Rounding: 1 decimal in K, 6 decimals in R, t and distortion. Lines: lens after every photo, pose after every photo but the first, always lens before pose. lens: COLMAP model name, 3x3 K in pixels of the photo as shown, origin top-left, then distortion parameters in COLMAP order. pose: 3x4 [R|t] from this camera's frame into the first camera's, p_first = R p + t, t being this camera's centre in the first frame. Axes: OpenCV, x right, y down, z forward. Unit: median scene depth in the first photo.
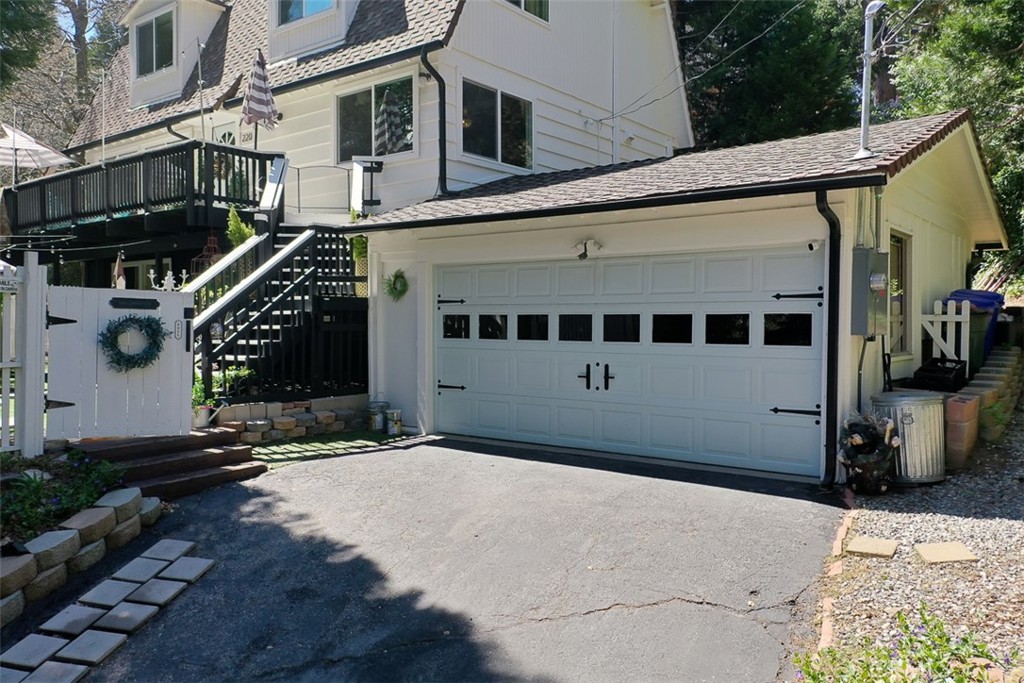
lens RADIAL K [[820.0, 0, 512.0], [0, 820.0, 341.5], [0, 0, 1]] dist [-0.001981, -0.003863]
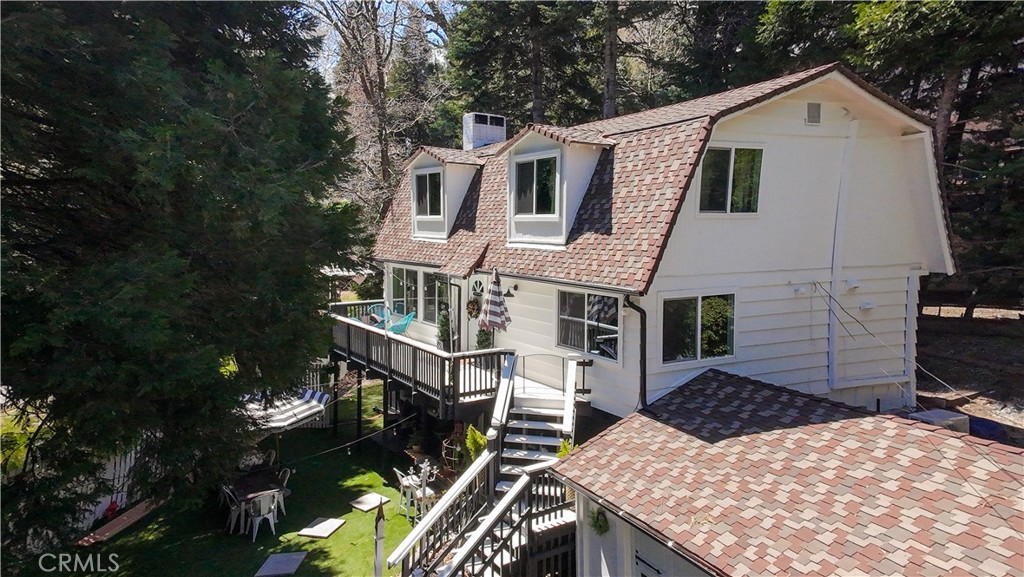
lens RADIAL K [[655.2, 0, 512.0], [0, 655.2, 288.5], [0, 0, 1]] dist [0.375864, 0.000192]
pose [[0.948656, 0.036199, -0.314230, 0.039969], [-0.011439, 0.996706, 0.080283, -0.527766], [0.316101, -0.072566, 0.945946, 0.074757]]
